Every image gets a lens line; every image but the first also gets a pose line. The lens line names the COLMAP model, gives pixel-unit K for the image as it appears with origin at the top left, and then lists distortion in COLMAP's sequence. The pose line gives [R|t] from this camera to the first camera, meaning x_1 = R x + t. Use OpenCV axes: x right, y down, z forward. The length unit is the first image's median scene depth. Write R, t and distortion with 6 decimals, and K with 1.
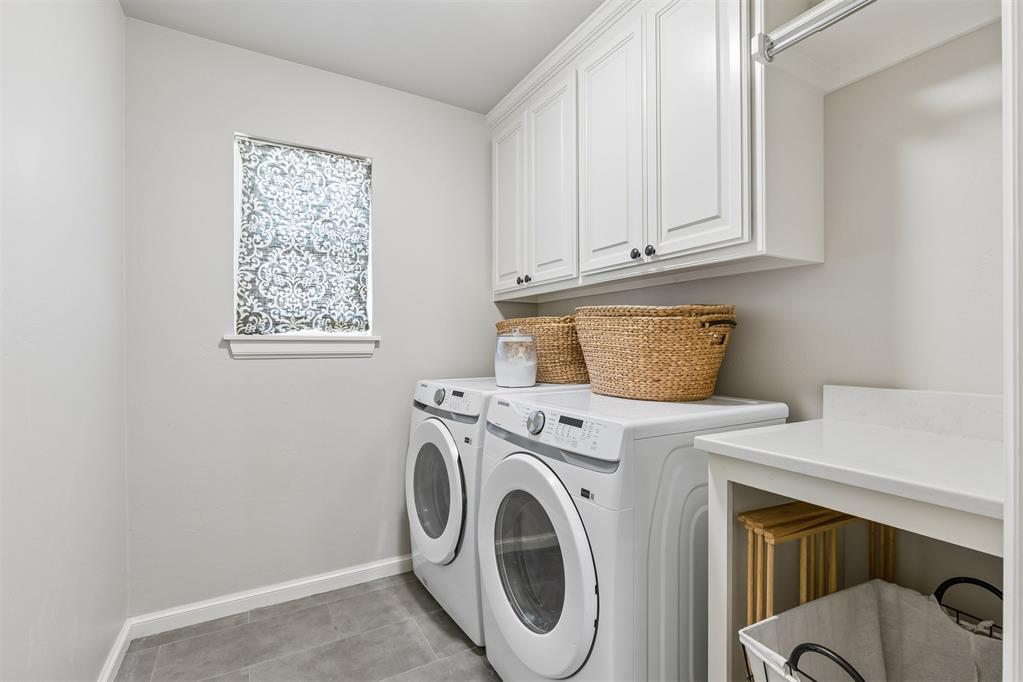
lens RADIAL K [[462.4, 0, 511.5], [0, 462.4, 344.4], [0, 0, 1]] dist [0.003058, -0.001313]
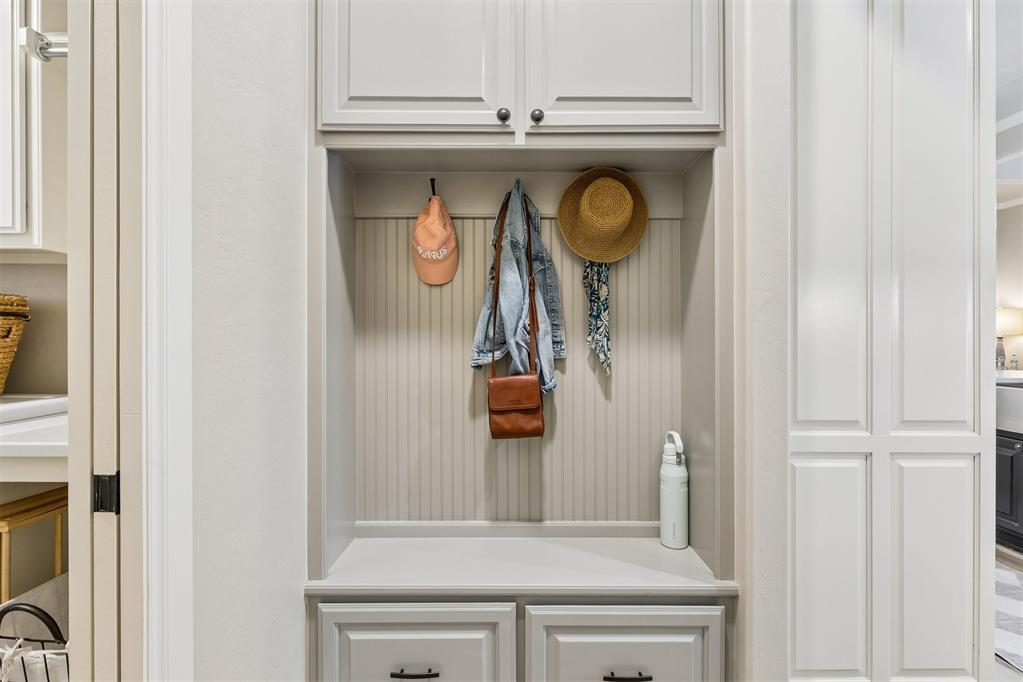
lens RADIAL K [[462.4, 0, 512.2], [0, 462.4, 337.6], [0, 0, 1]] dist [0.003058, -0.001313]
pose [[0.494002, 0.001550, 0.869459, 0.172794], [-0.003349, 0.999994, 0.000120, -0.005180], [-0.869454, -0.002971, 0.494005, -0.384421]]
